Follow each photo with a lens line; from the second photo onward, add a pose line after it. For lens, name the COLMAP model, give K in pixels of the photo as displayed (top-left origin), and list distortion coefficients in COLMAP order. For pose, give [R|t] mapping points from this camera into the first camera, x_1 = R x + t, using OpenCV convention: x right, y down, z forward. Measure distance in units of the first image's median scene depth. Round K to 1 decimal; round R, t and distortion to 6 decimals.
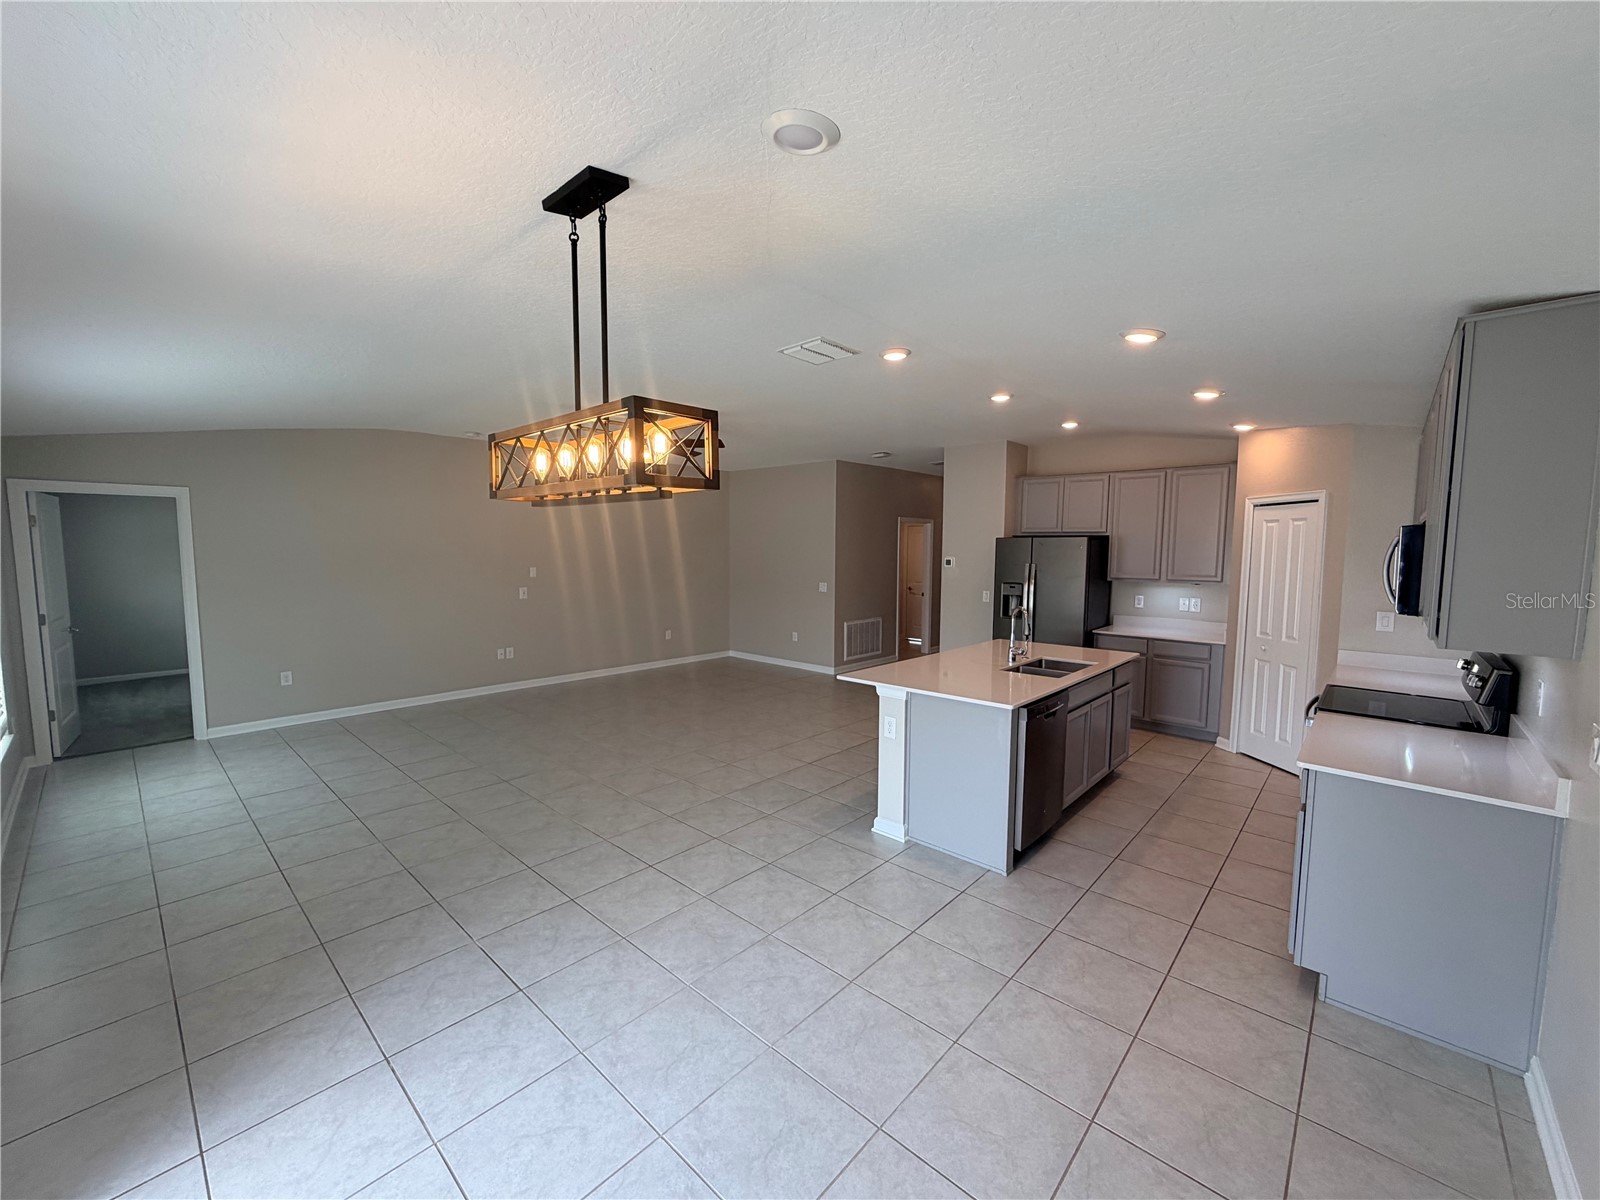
lens RADIAL K [[638.6, 0, 796.8], [0, 638.6, 599.6], [0, 0, 1]] dist [0.000124, -0.000426]
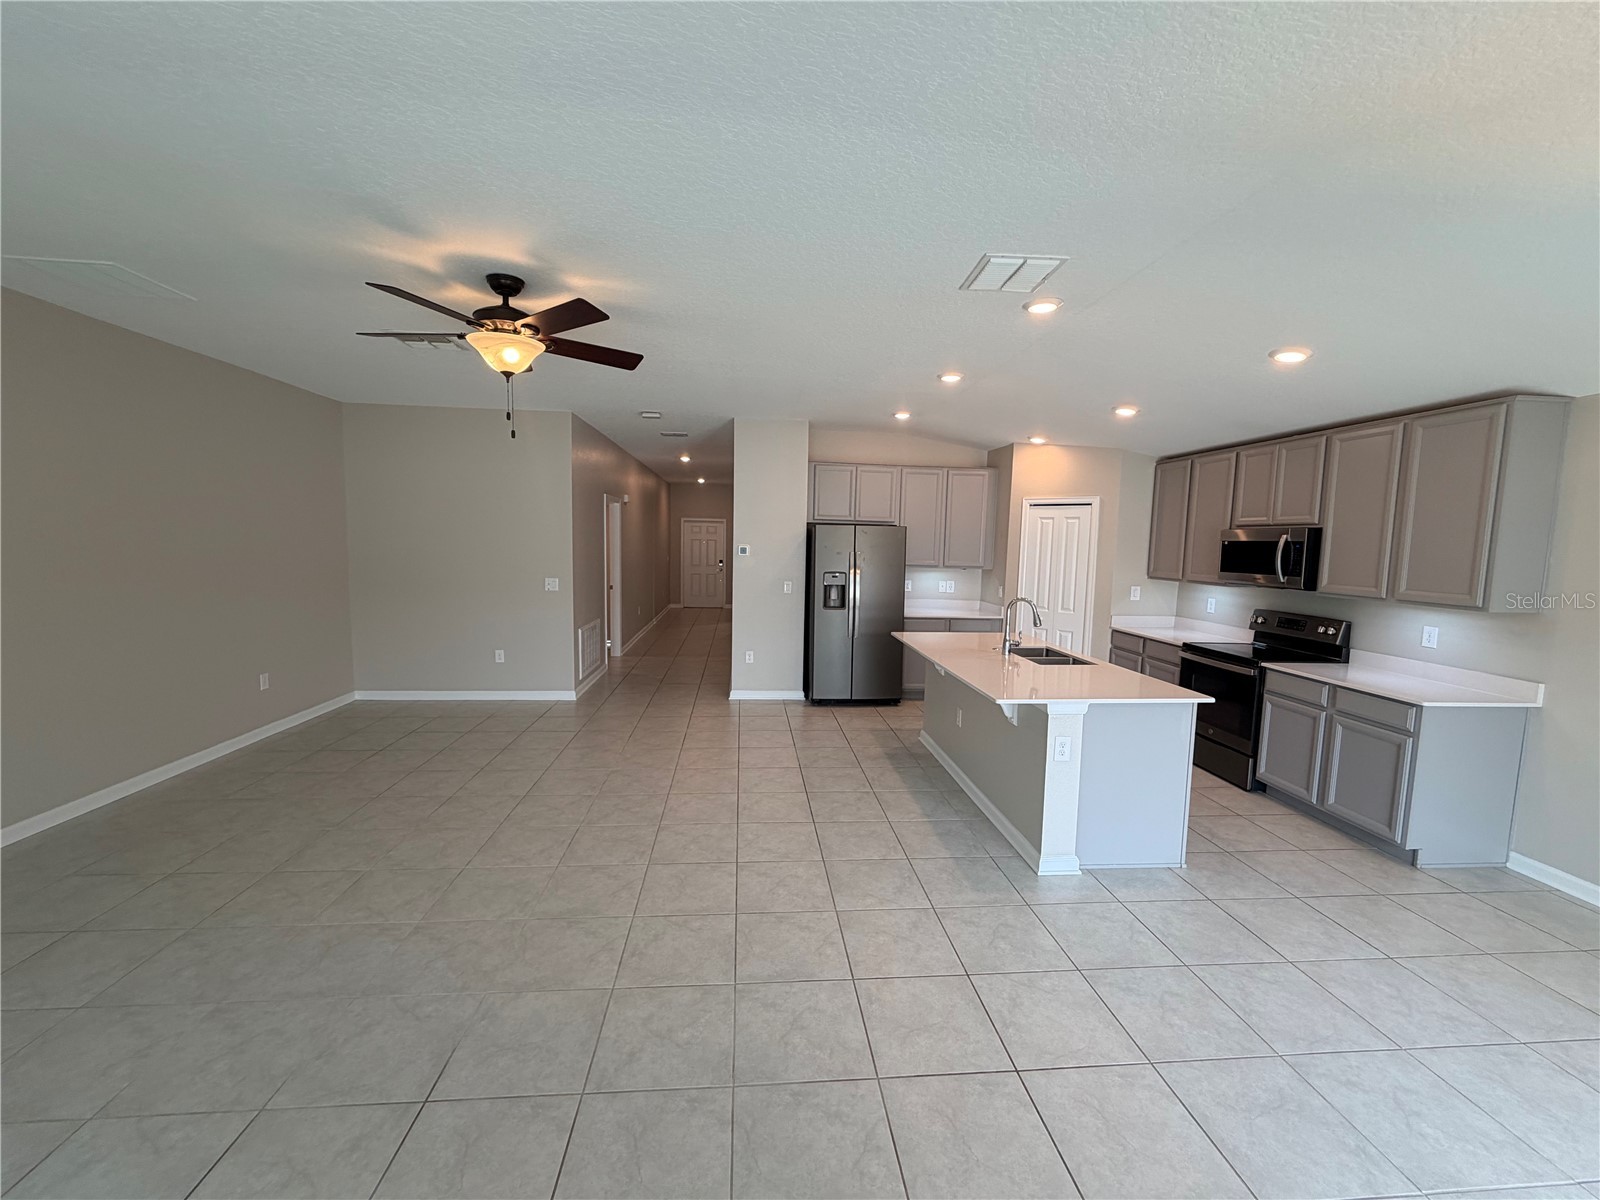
lens RADIAL K [[638.6, 0, 797.7], [0, 638.6, 598.9], [0, 0, 1]] dist [0.000124, -0.000426]
pose [[0.676426, -0.060357, 0.734033, -0.563650], [0.041892, 0.998176, 0.043471, -0.041542], [-0.735318, 0.001345, 0.677721, 0.541066]]
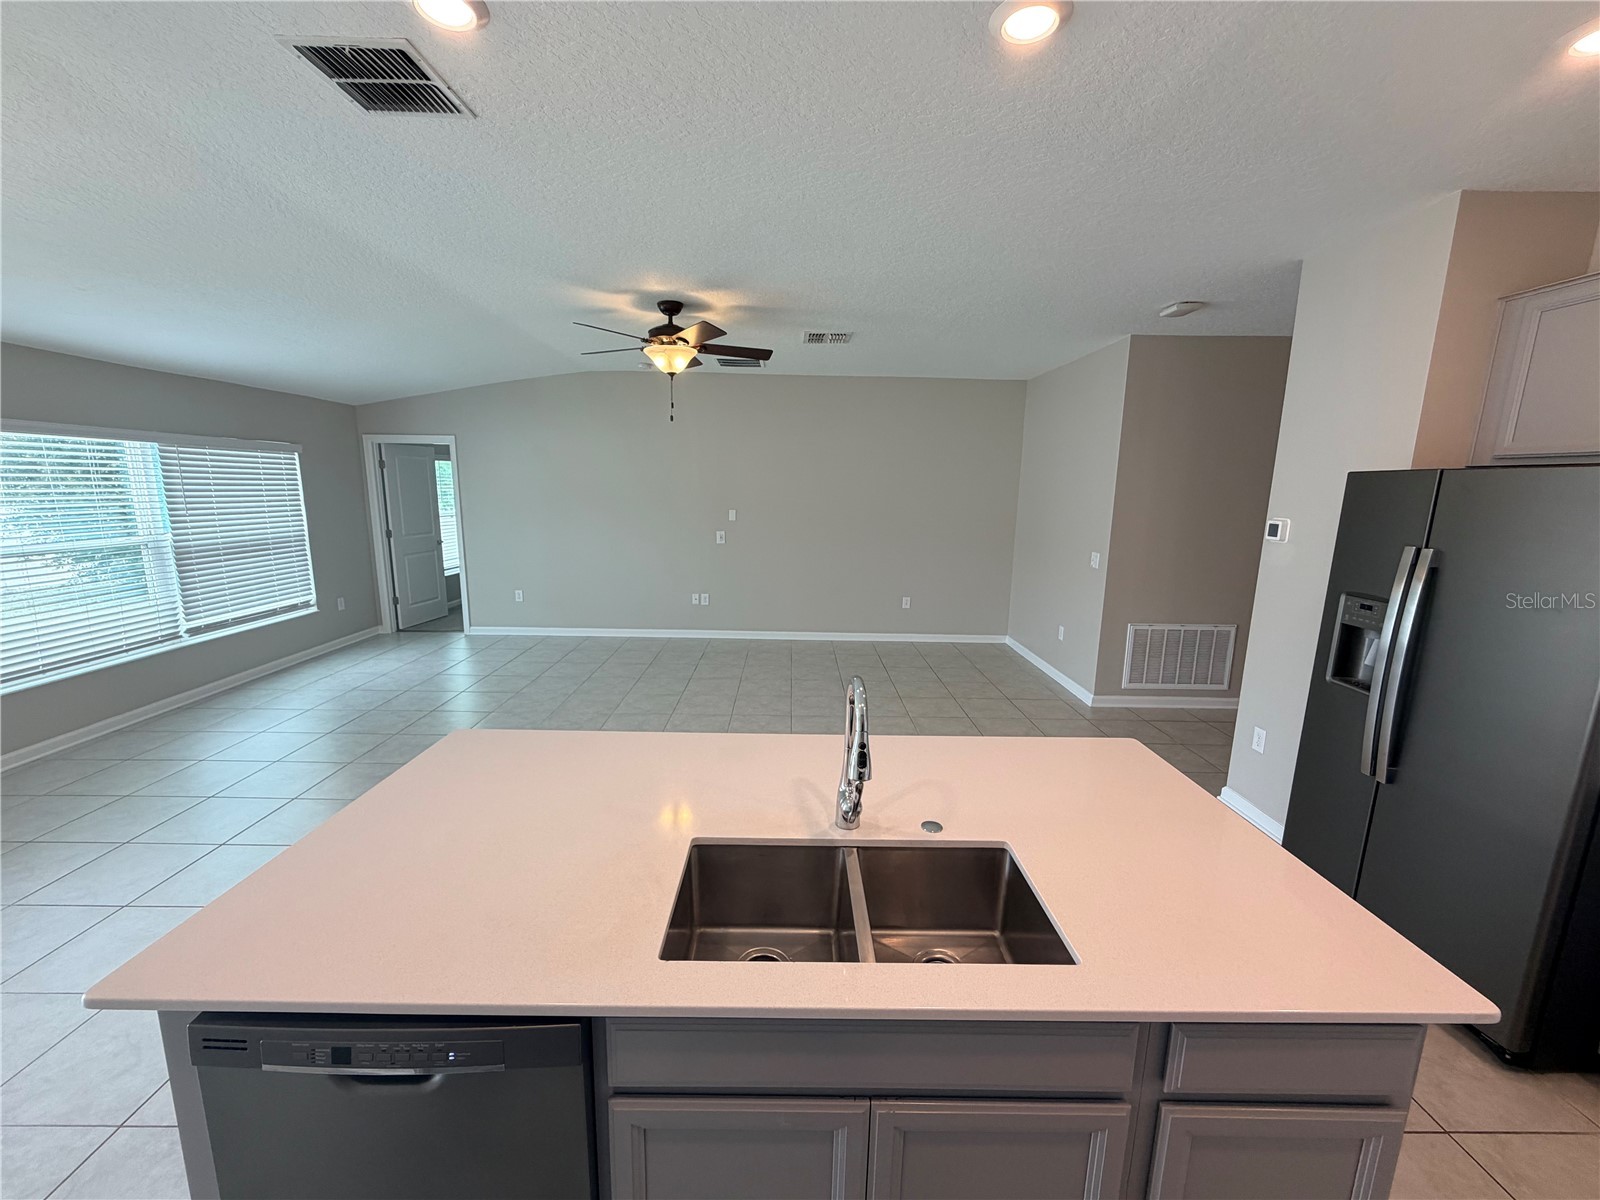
lens RADIAL K [[638.6, 0, 797.3], [0, 638.6, 600.5], [0, 0, 1]] dist [0.000124, -0.000426]
pose [[0.682799, 0.136177, -0.717803, 0.522461], [-0.072625, 0.990261, 0.118783, -0.059757], [0.726988, -0.028975, 0.686039, 0.704890]]
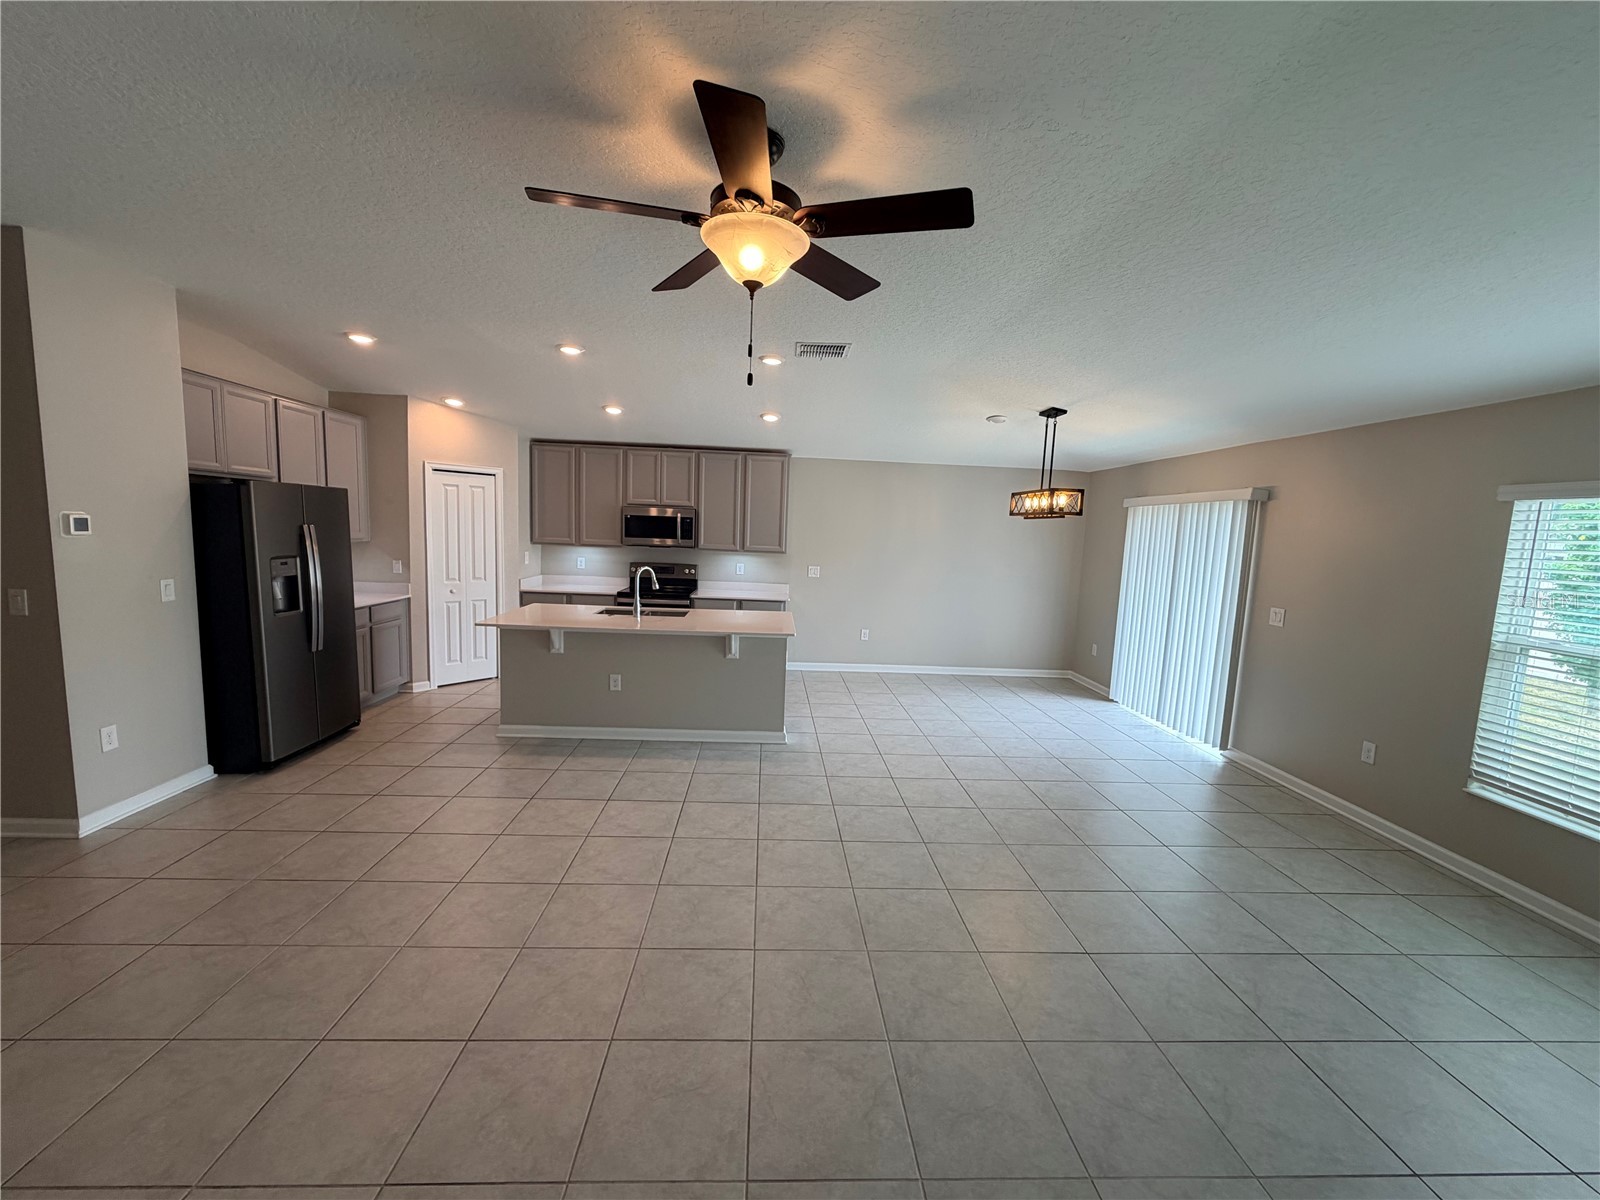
lens RADIAL K [[638.6, 0, 797.6], [0, 638.6, 599.9], [0, 0, 1]] dist [0.000124, -0.000426]
pose [[-0.707512, -0.114829, 0.697310, -0.618864], [0.011981, 0.984620, 0.174298, -0.119682], [-0.706600, 0.131672, -0.695255, 1.499875]]
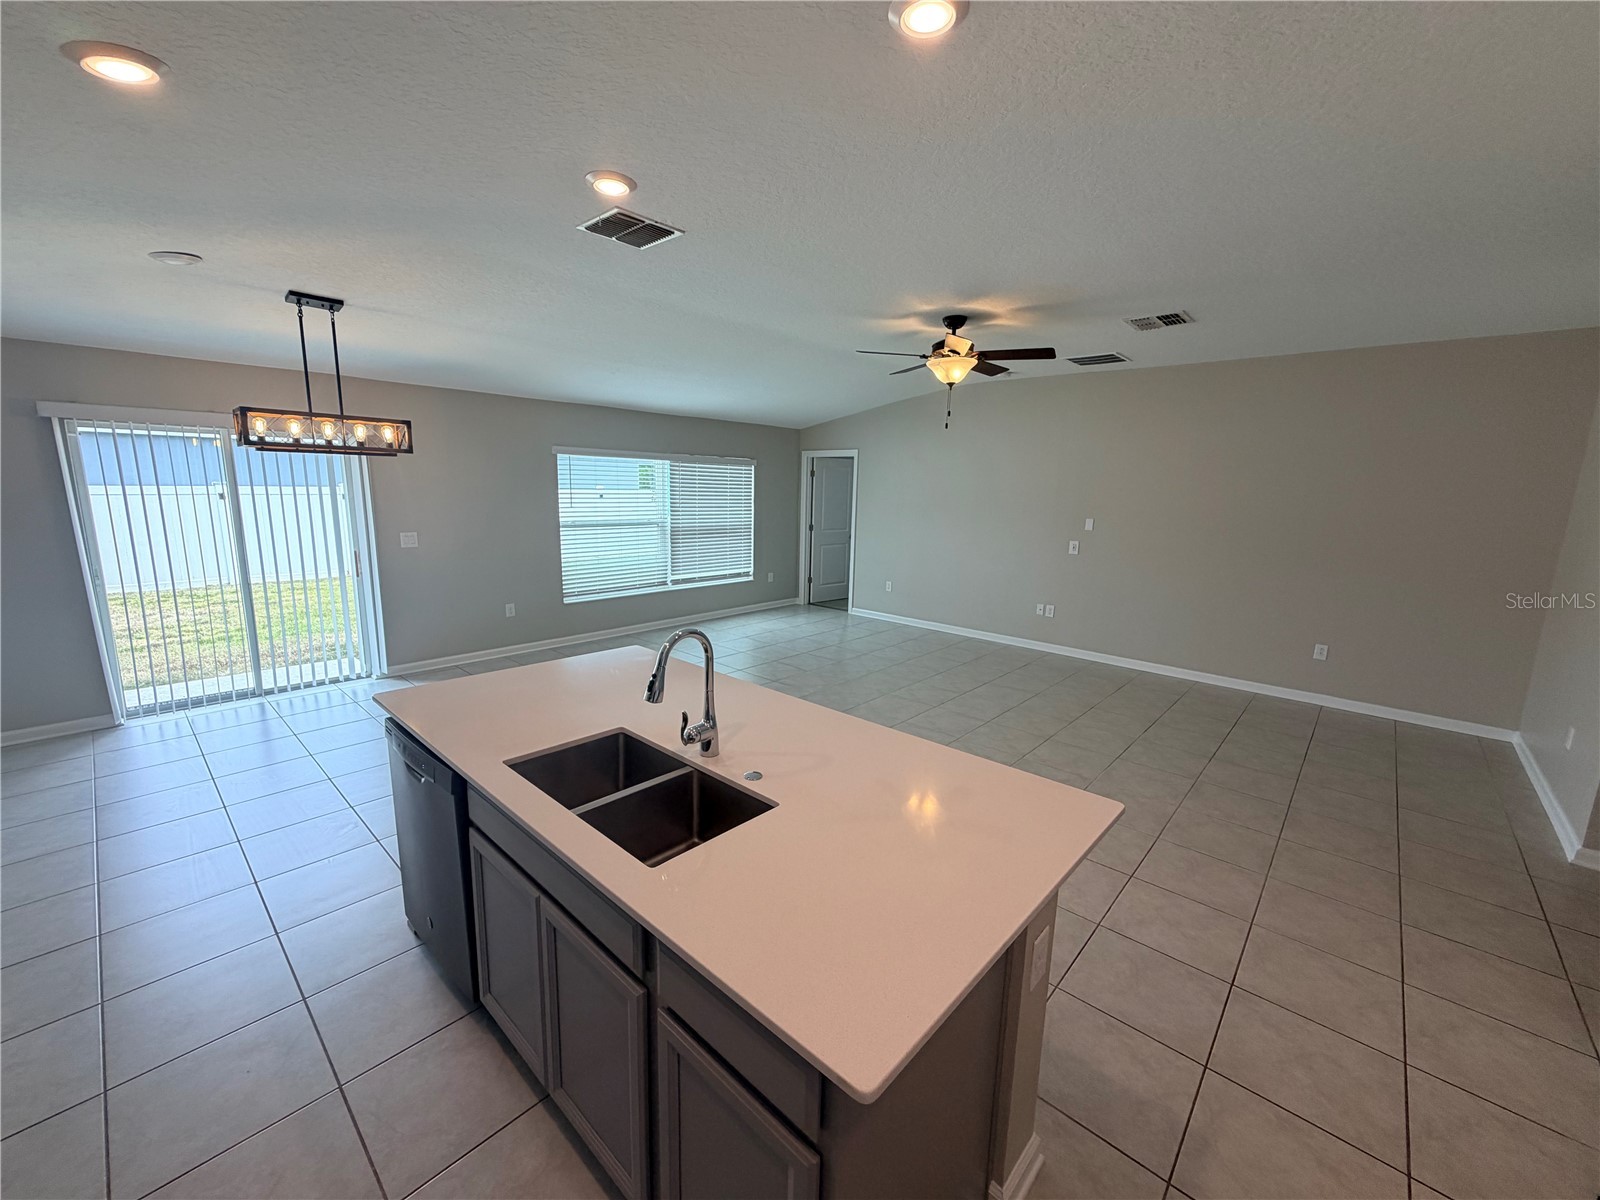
lens RADIAL K [[638.6, 0, 797.9], [0, 638.6, 599.3], [0, 0, 1]] dist [0.000124, -0.000426]
pose [[0.000675, 0.172165, -0.985068, 0.703800], [-0.105320, 0.979602, 0.171137, -0.080030], [0.994438, 0.103632, 0.018793, 0.986525]]
